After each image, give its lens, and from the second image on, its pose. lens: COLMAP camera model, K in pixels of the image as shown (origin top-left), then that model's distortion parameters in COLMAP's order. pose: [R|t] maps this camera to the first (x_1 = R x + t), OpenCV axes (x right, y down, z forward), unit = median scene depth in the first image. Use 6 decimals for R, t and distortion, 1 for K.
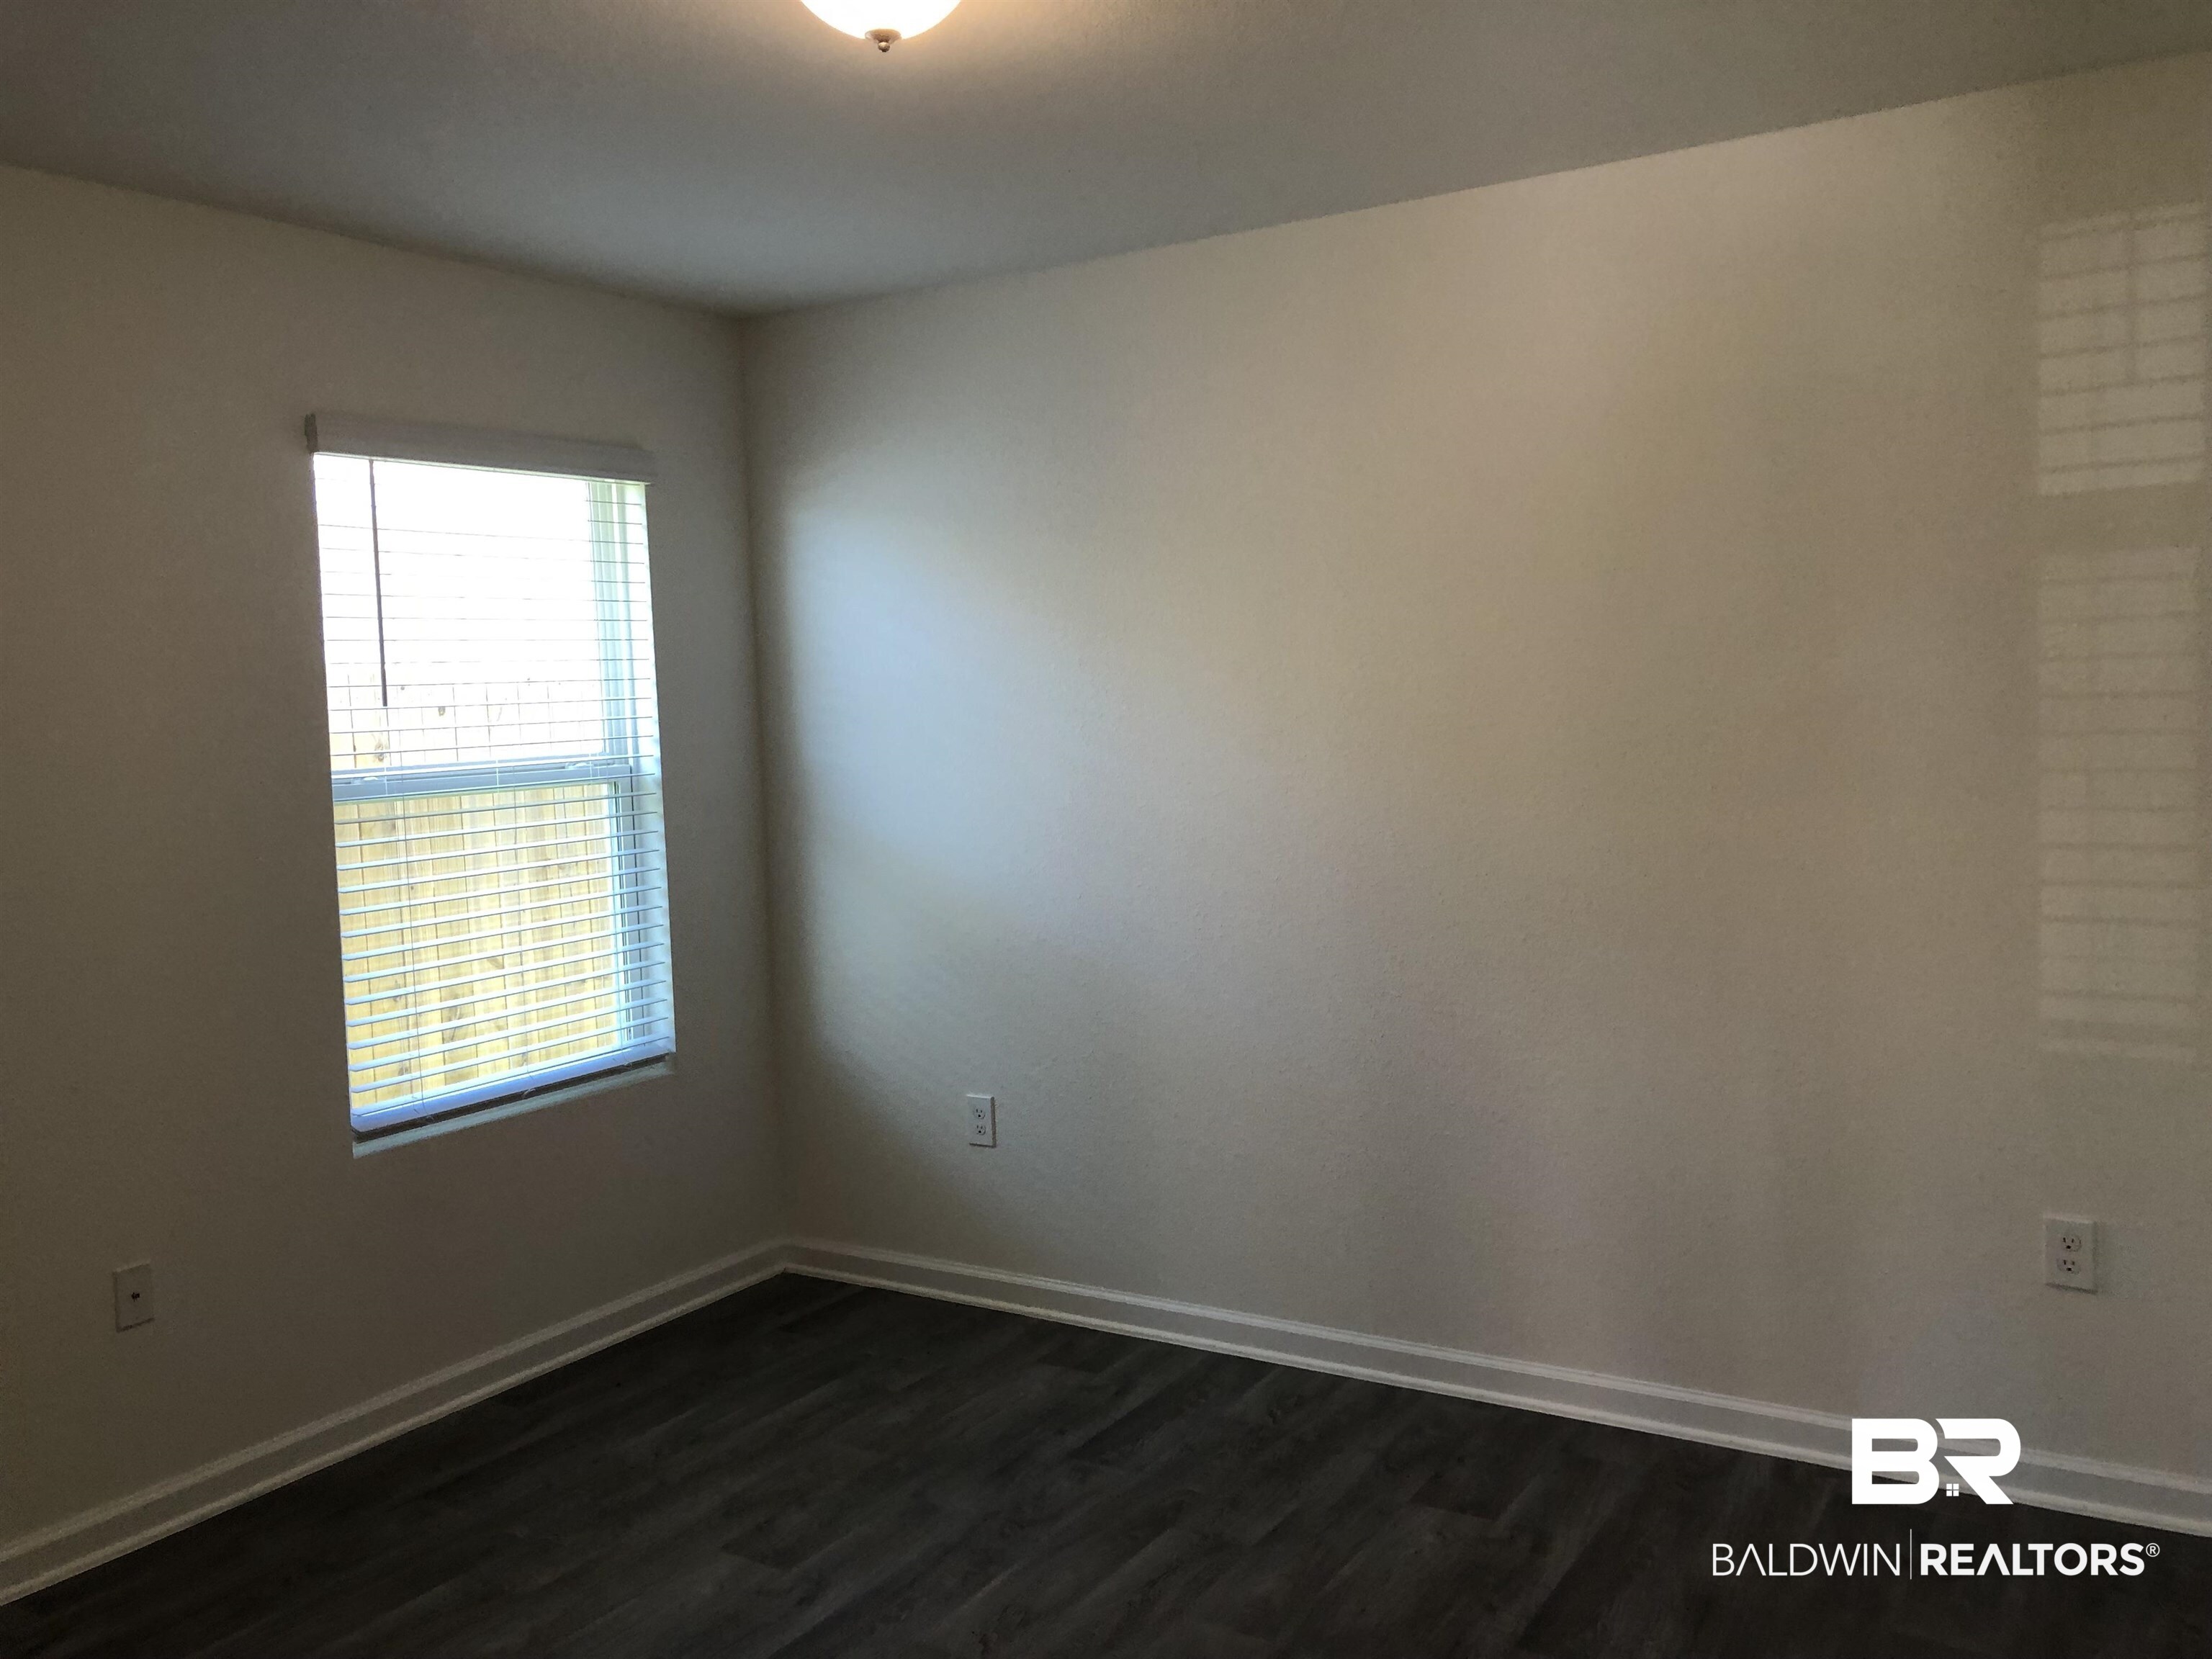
lens RADIAL K [[1851.7, 0, 1092.2], [0, 1851.7, 825.2], [0, 0, 1]] dist [0.040603, -0.068979]
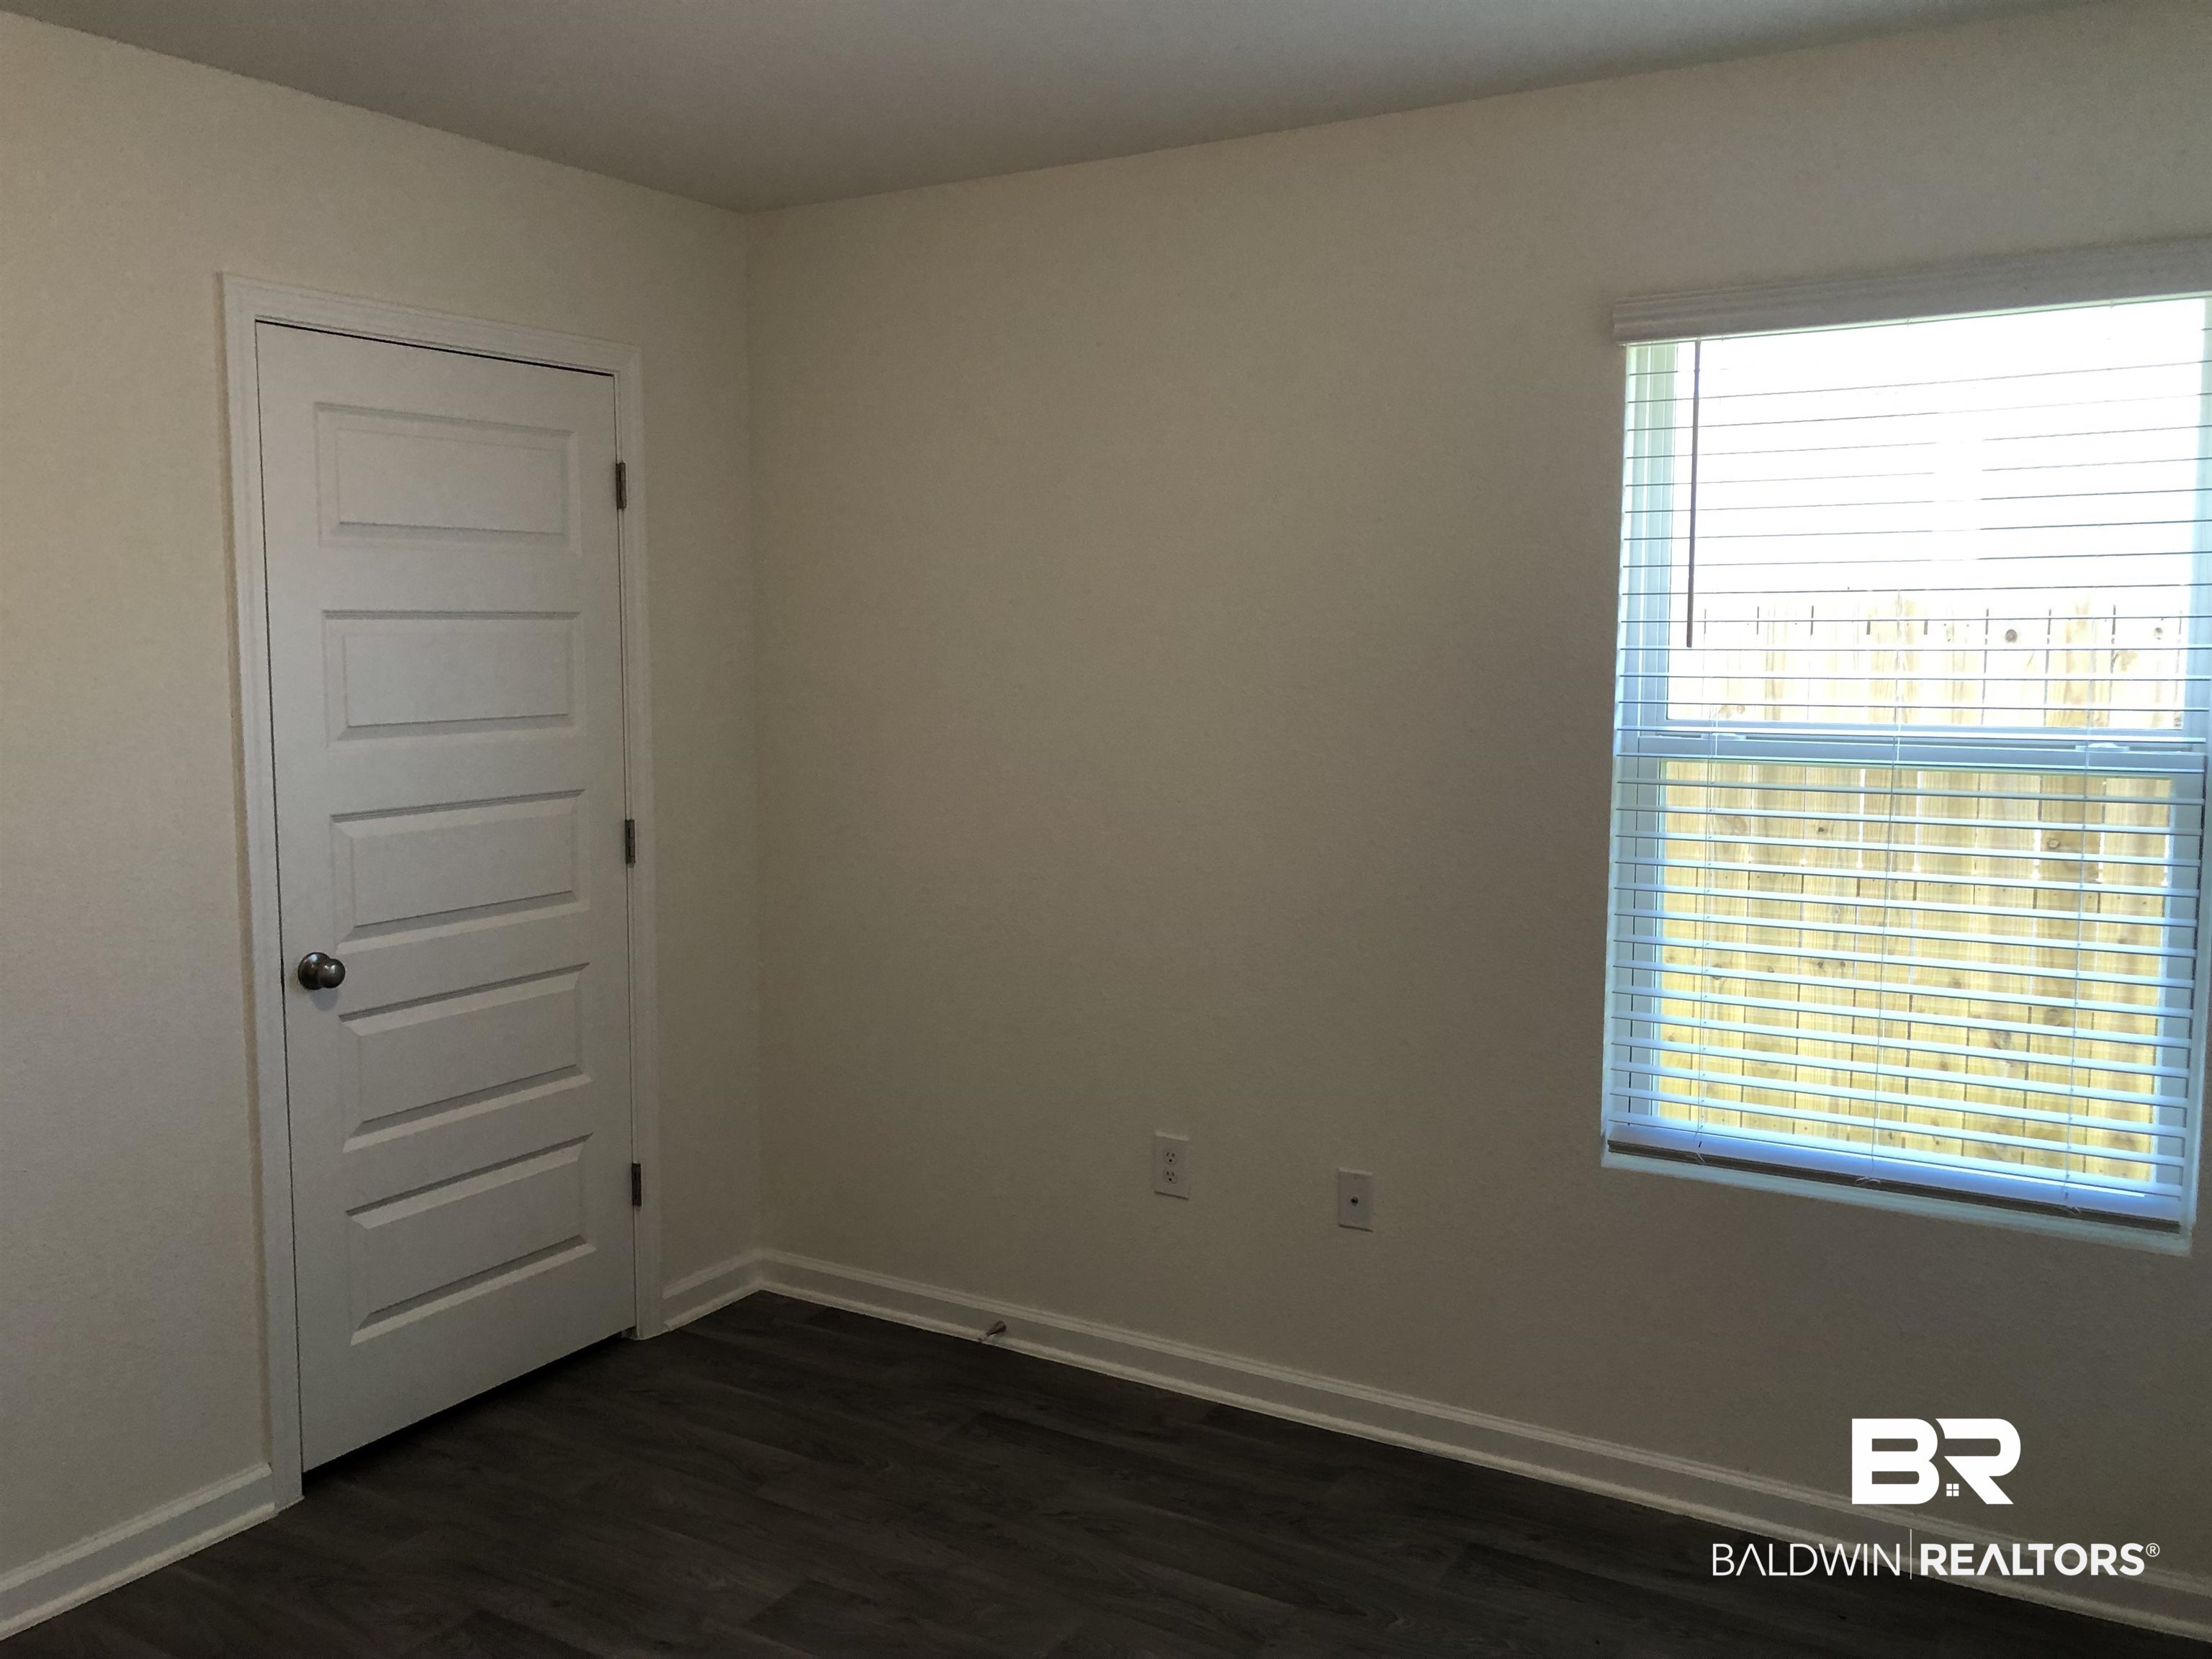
lens RADIAL K [[1851.7, 0, 1089.4], [0, 1851.7, 827.3], [0, 0, 1]] dist [0.040603, -0.068979]
pose [[0.001159, 0.132999, -0.991116, 0.427519], [-0.080707, 0.987895, 0.132472, -0.070221], [0.996737, 0.079837, 0.011879, 0.712862]]
